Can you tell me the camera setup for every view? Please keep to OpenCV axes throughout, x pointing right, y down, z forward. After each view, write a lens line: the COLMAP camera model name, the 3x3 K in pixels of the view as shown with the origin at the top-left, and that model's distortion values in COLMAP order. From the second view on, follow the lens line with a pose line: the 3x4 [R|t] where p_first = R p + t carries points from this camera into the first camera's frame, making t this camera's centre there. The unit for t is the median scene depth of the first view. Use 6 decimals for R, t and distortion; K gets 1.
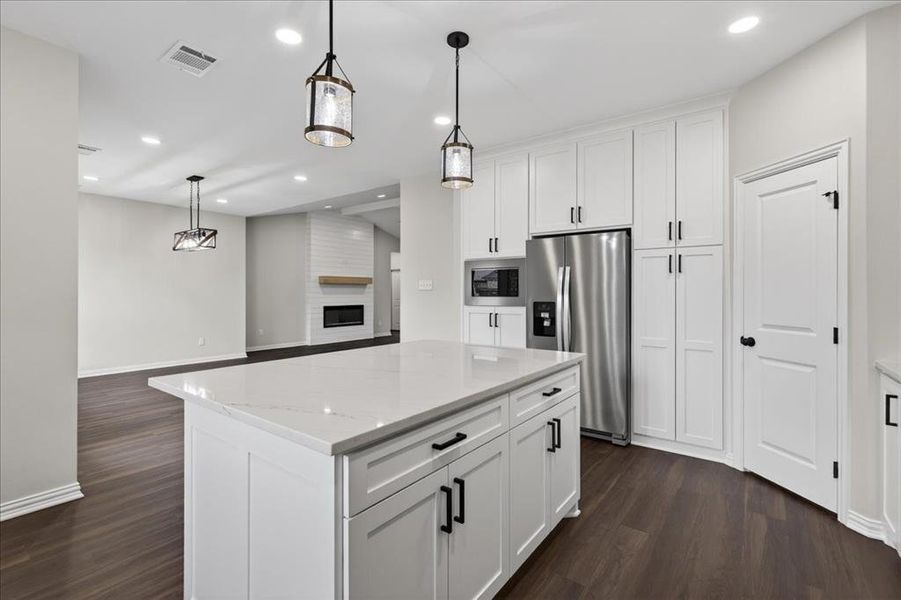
lens RADIAL K [[409.5, 0, 452.0], [0, 409.5, 292.8], [0, 0, 1]] dist [-0.000250, 0.000212]
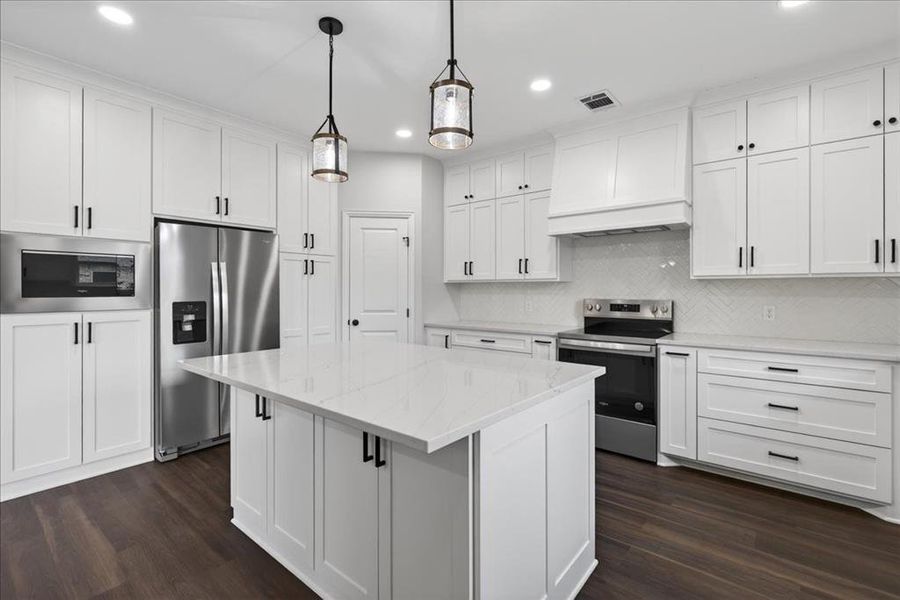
lens RADIAL K [[409.1, 0, 451.5], [0, 409.1, 292.8], [0, 0, 1]] dist [-0.000250, 0.000212]
pose [[0.041680, -0.006817, 0.999108, -0.764598], [0.000934, 0.999977, 0.006784, -0.001263], [-0.999131, 0.000650, 0.041685, 0.570455]]
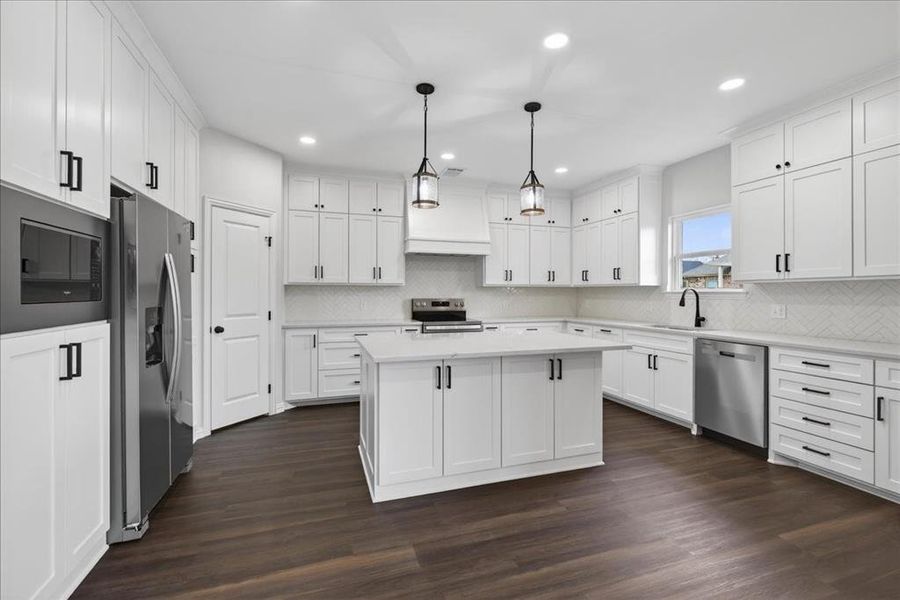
lens RADIAL K [[409.2, 0, 462.4], [0, 409.2, 298.0], [0, 0, 1]] dist [-0.000261, -0.000102]
pose [[-0.832158, -0.008849, 0.554468, -0.633801], [-0.001210, 0.999899, 0.014141, -0.000893], [-0.554537, 0.011096, -0.832085, 1.627455]]
